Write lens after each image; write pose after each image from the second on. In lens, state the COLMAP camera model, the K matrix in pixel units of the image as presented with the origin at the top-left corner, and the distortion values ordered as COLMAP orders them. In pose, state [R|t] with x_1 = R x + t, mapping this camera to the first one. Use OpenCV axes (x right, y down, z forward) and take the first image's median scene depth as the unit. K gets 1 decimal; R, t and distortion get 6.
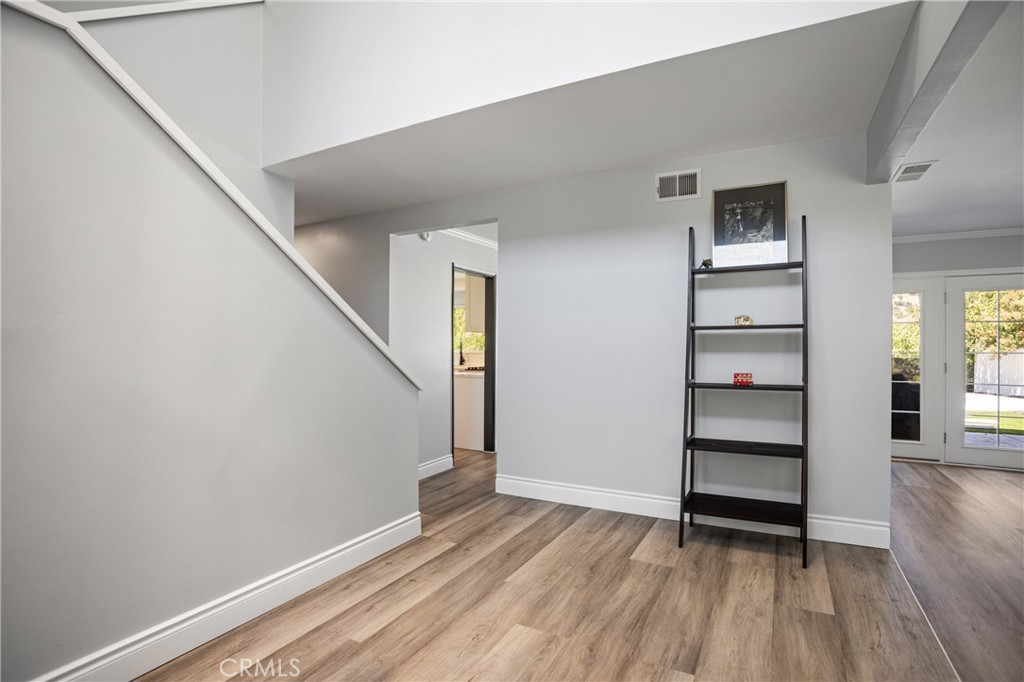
lens RADIAL K [[495.2, 0, 512.8], [0, 495.2, 346.8], [0, 0, 1]] dist [-0.079655, 0.031056]
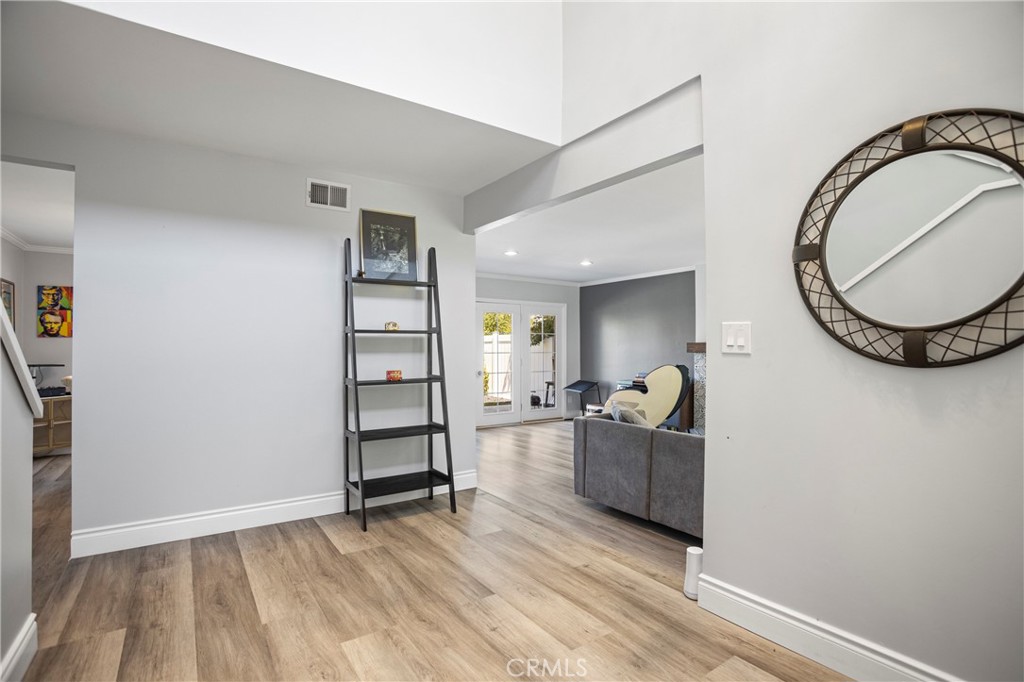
lens RADIAL K [[495.2, 0, 512.8], [0, 495.2, 346.8], [0, 0, 1]] dist [-0.079655, 0.031056]
pose [[0.458235, -0.000101, 0.888831, -0.458028], [0.003204, 0.999994, -0.001538, -0.001208], [-0.888825, 0.003552, 0.458233, 0.187012]]
